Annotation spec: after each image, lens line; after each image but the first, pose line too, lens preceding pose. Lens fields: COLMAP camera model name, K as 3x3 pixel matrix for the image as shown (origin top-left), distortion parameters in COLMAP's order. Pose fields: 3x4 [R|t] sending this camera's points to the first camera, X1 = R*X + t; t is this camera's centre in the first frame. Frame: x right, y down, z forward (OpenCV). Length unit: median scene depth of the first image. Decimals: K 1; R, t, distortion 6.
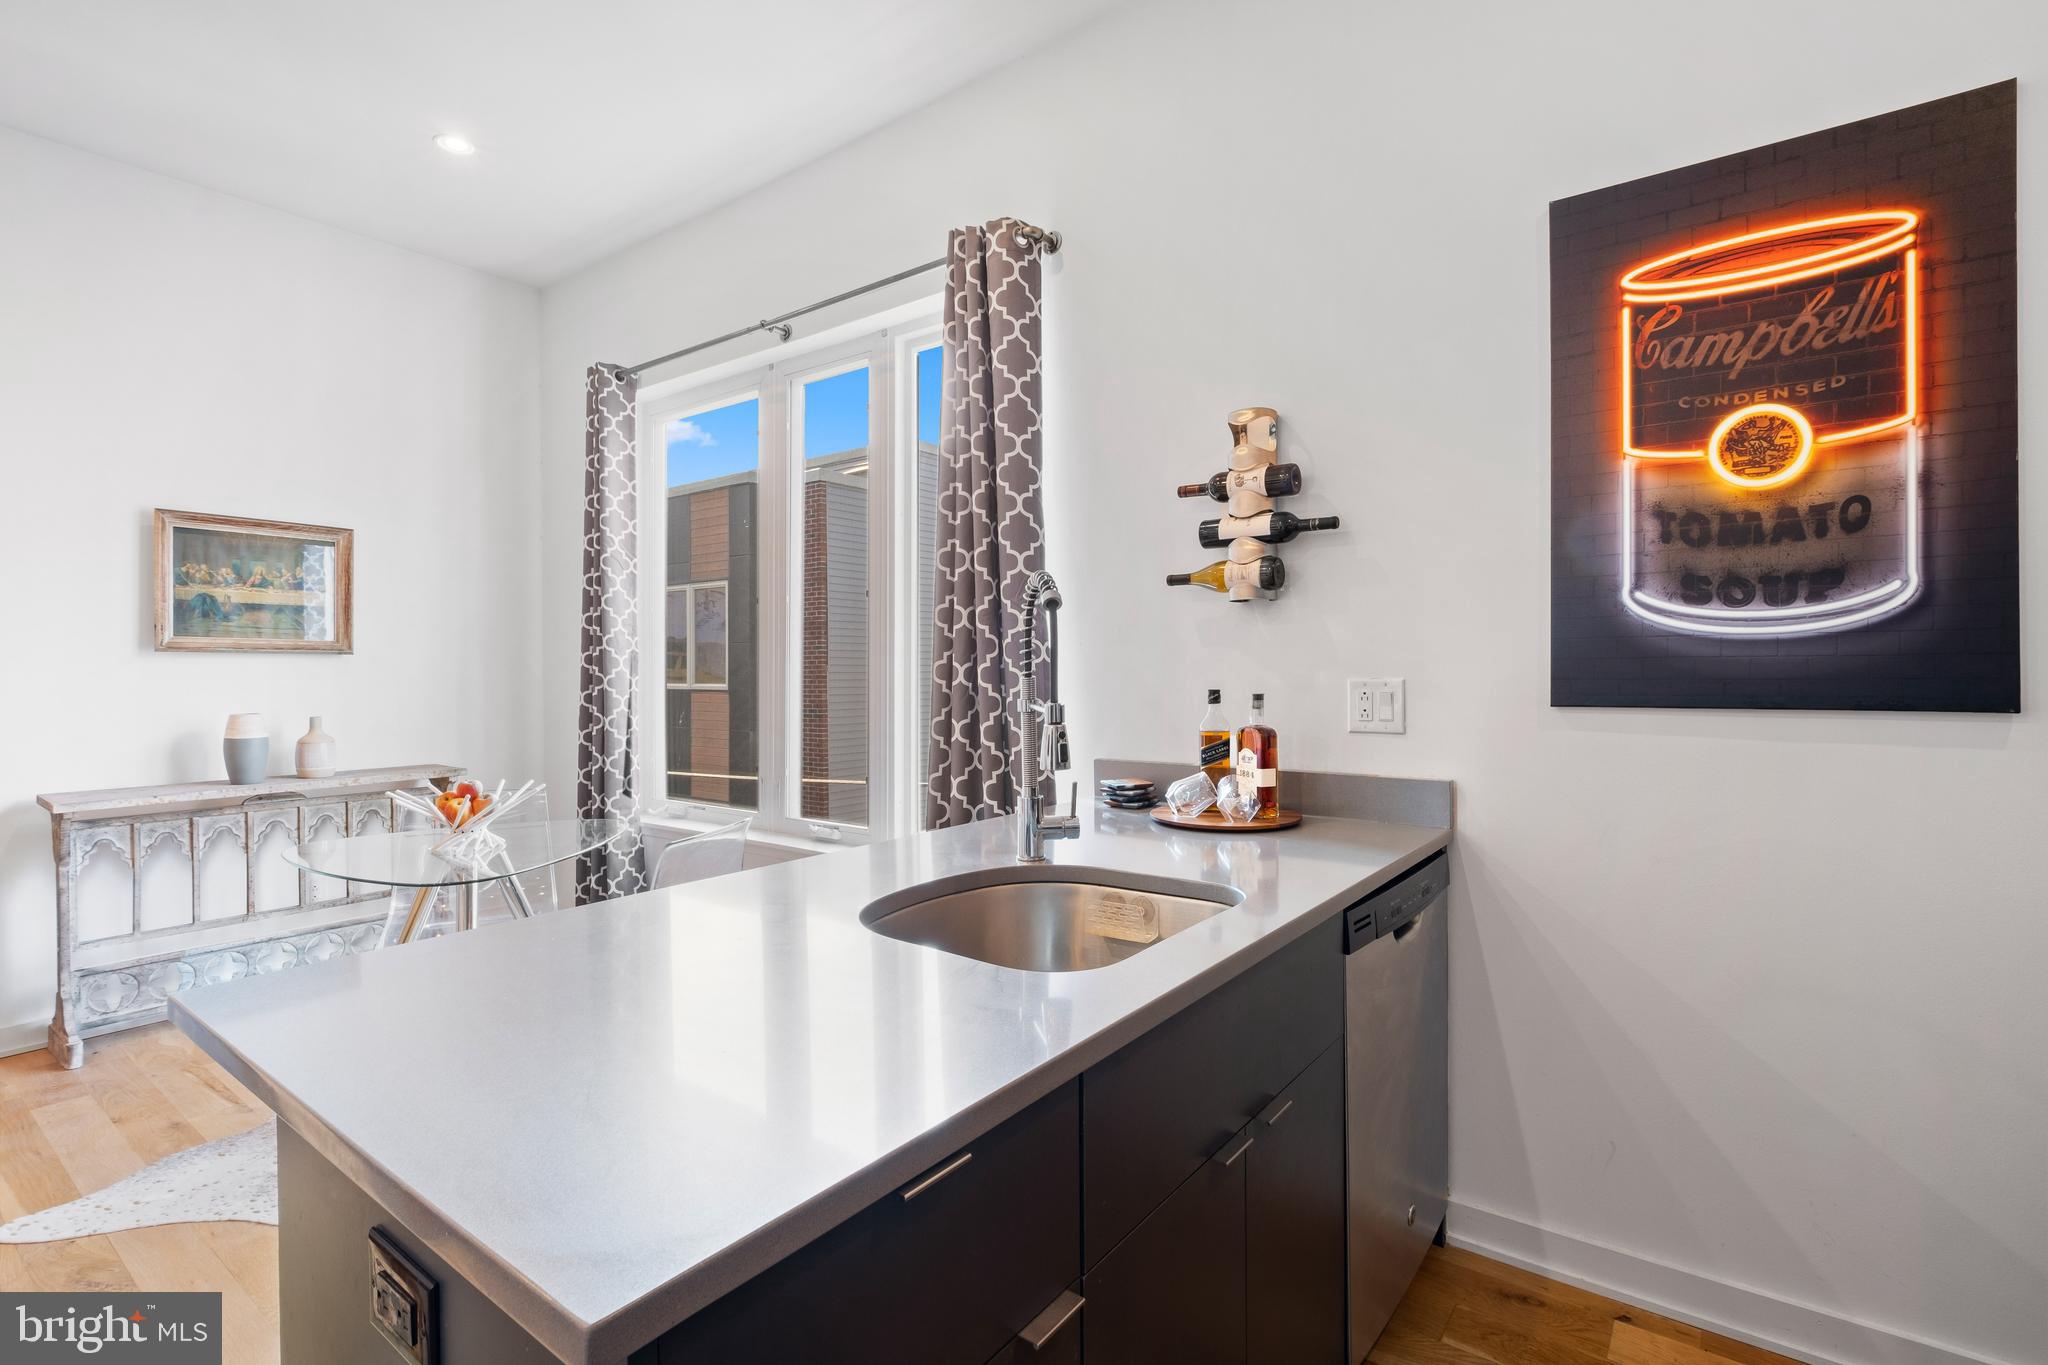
lens RADIAL K [[959.0, 0, 1017.6], [0, 959.0, 676.0], [0, 0, 1]] dist [0.007758, -0.004516]
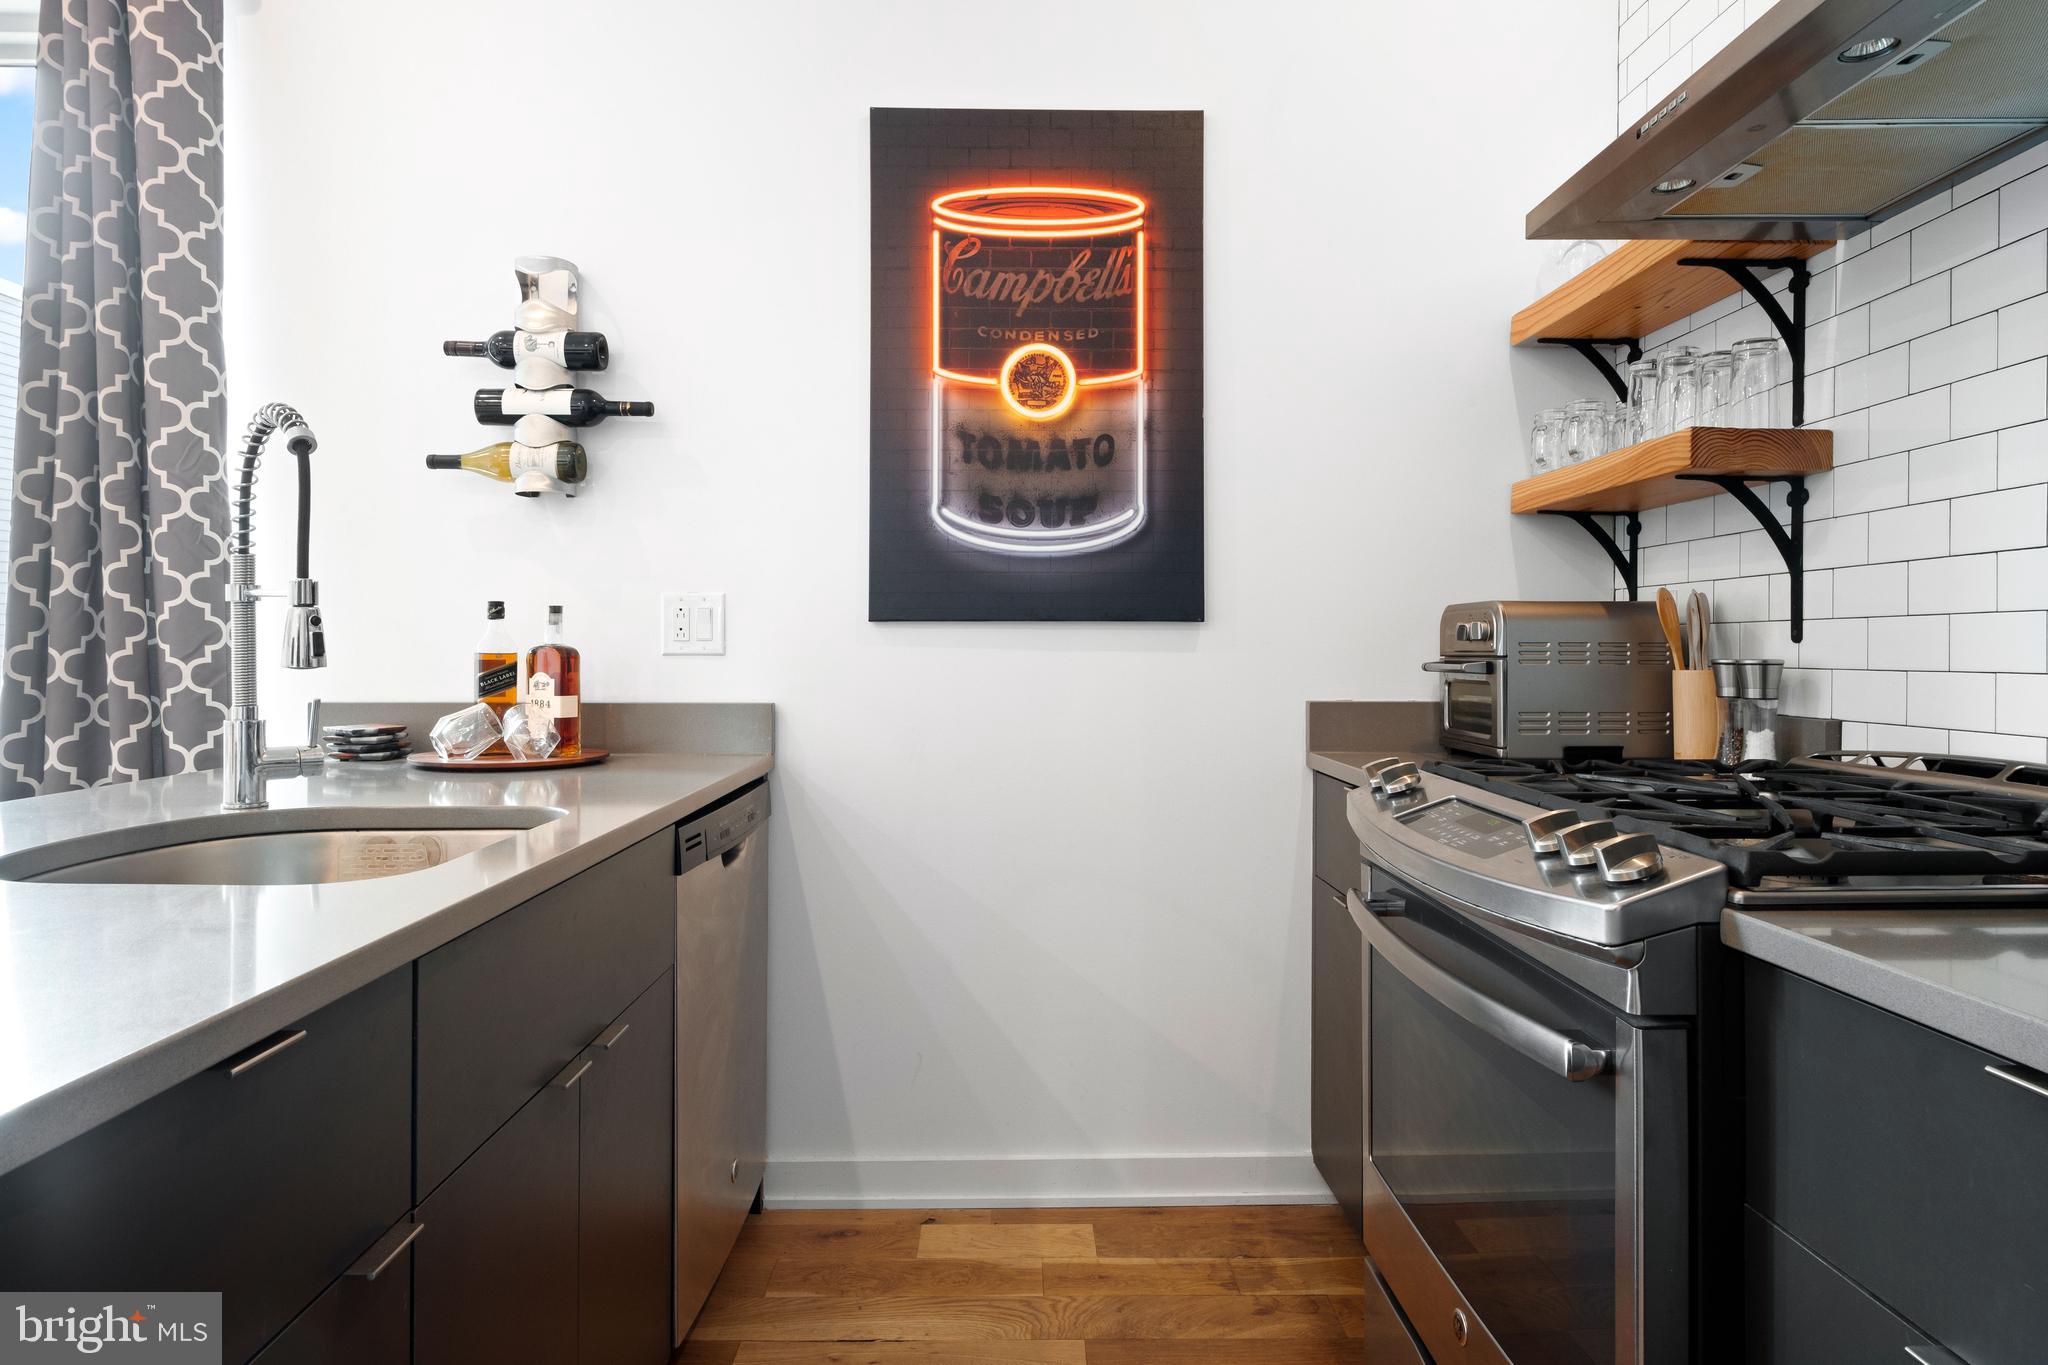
lens RADIAL K [[1217.5, 0, 1034.9], [0, 1217.5, 643.5], [0, 0, 1]] dist [0.005844, 0.003426]
pose [[0.785565, 0.010117, 0.618697, -0.072193], [-0.004315, 0.999932, -0.010873, 0.061297], [-0.618764, 0.005872, 0.785555, -0.071227]]
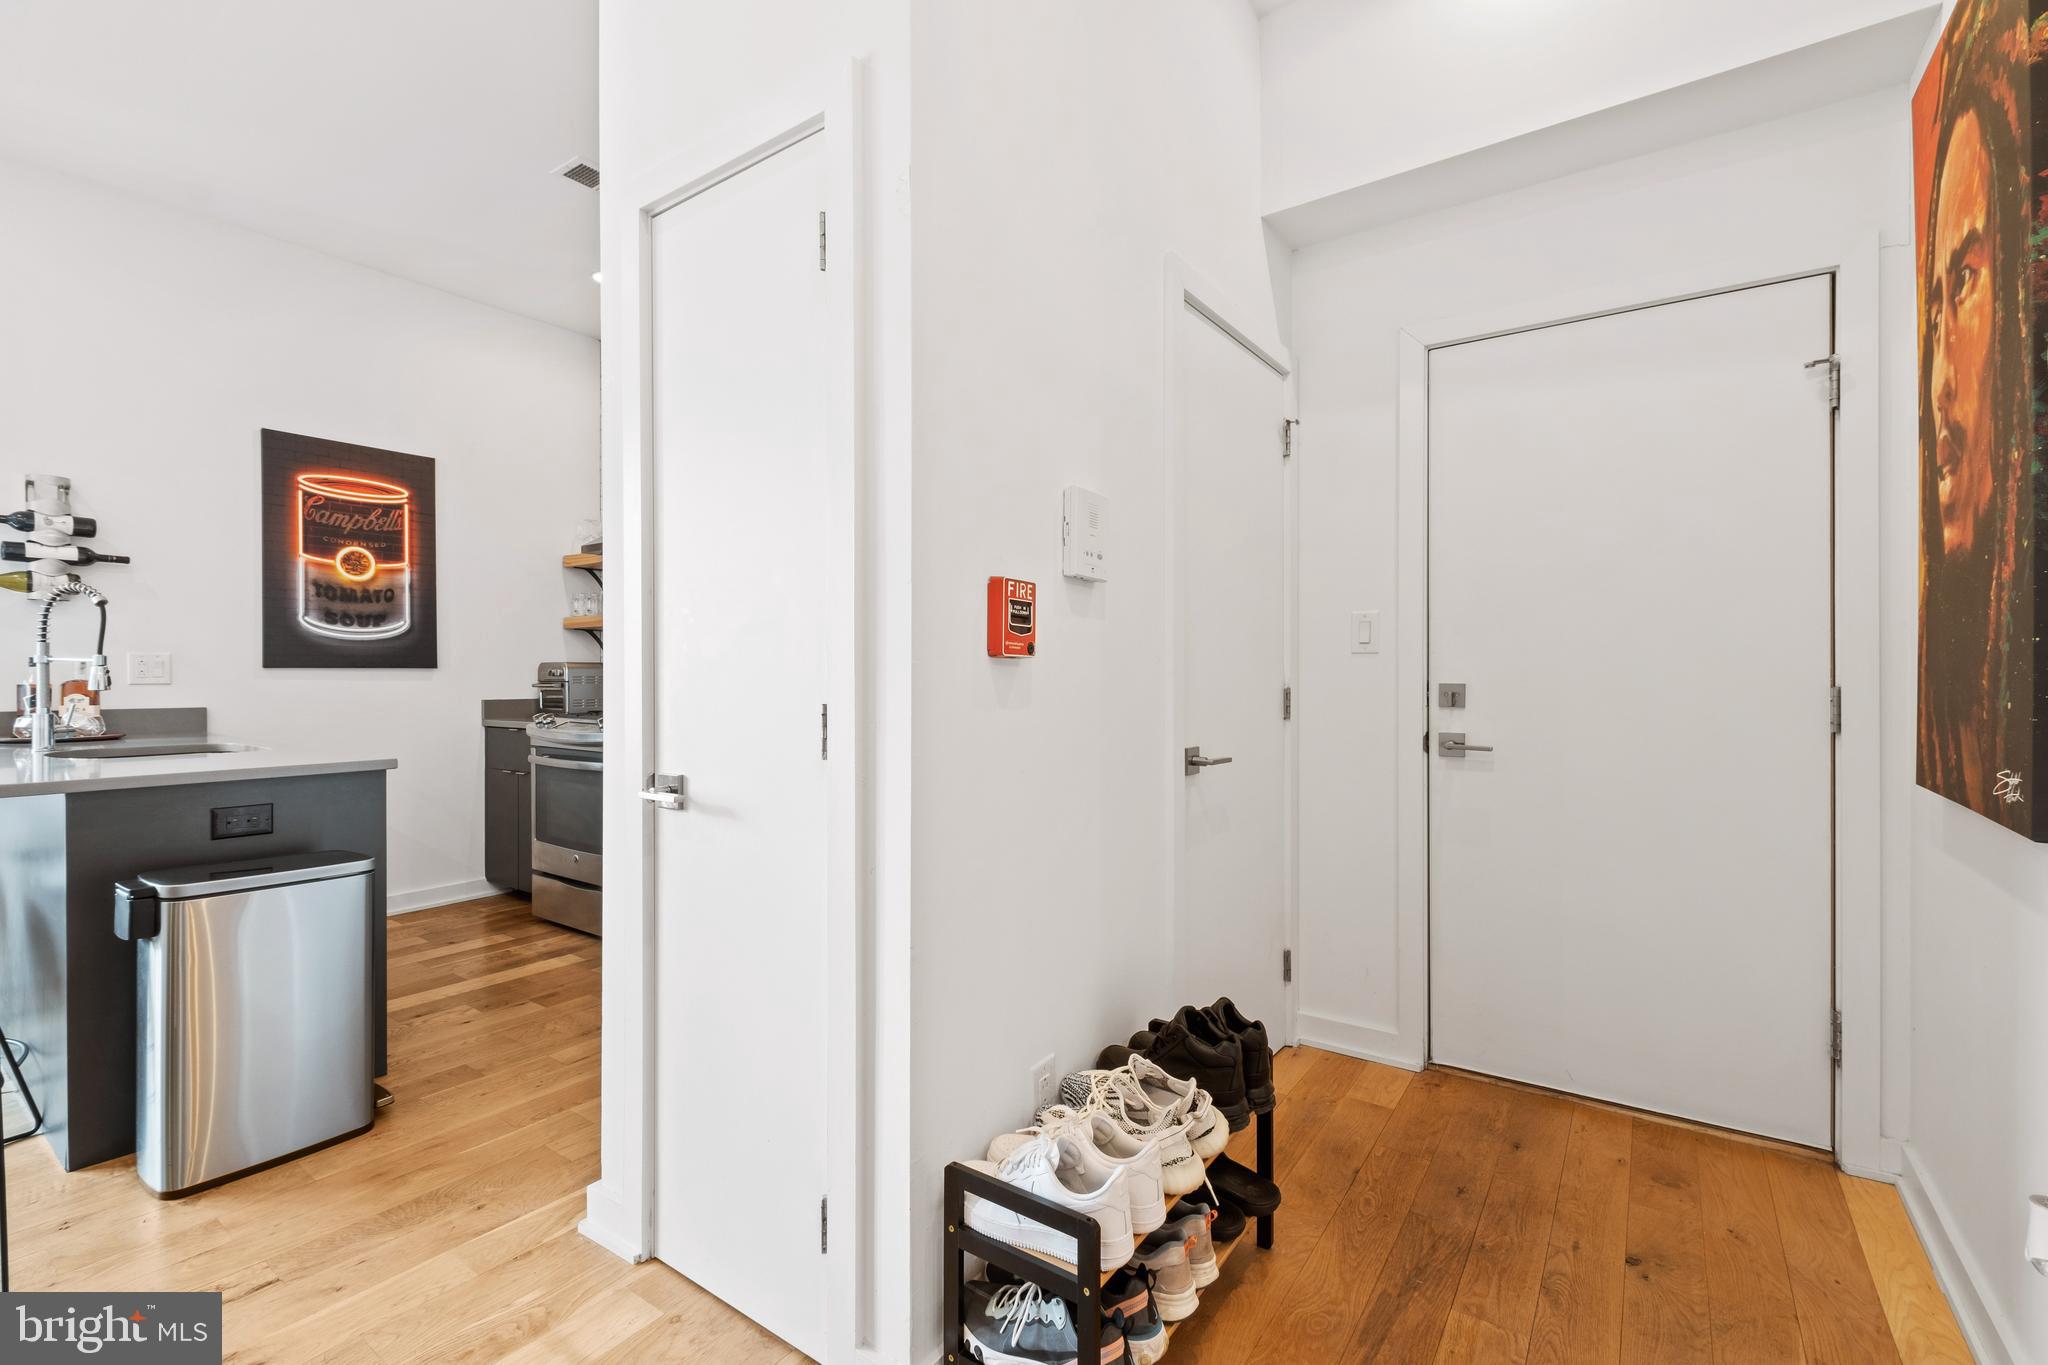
lens RADIAL K [[899.6, 0, 1022.8], [0, 899.6, 681.2], [0, 0, 1]] dist [0.004087, -0.004576]
pose [[-0.034721, 0.000354, 0.999397, -1.333578], [0.007014, 0.999975, -0.000110, 0.066224], [-0.999372, 0.007006, -0.034723, -0.534479]]
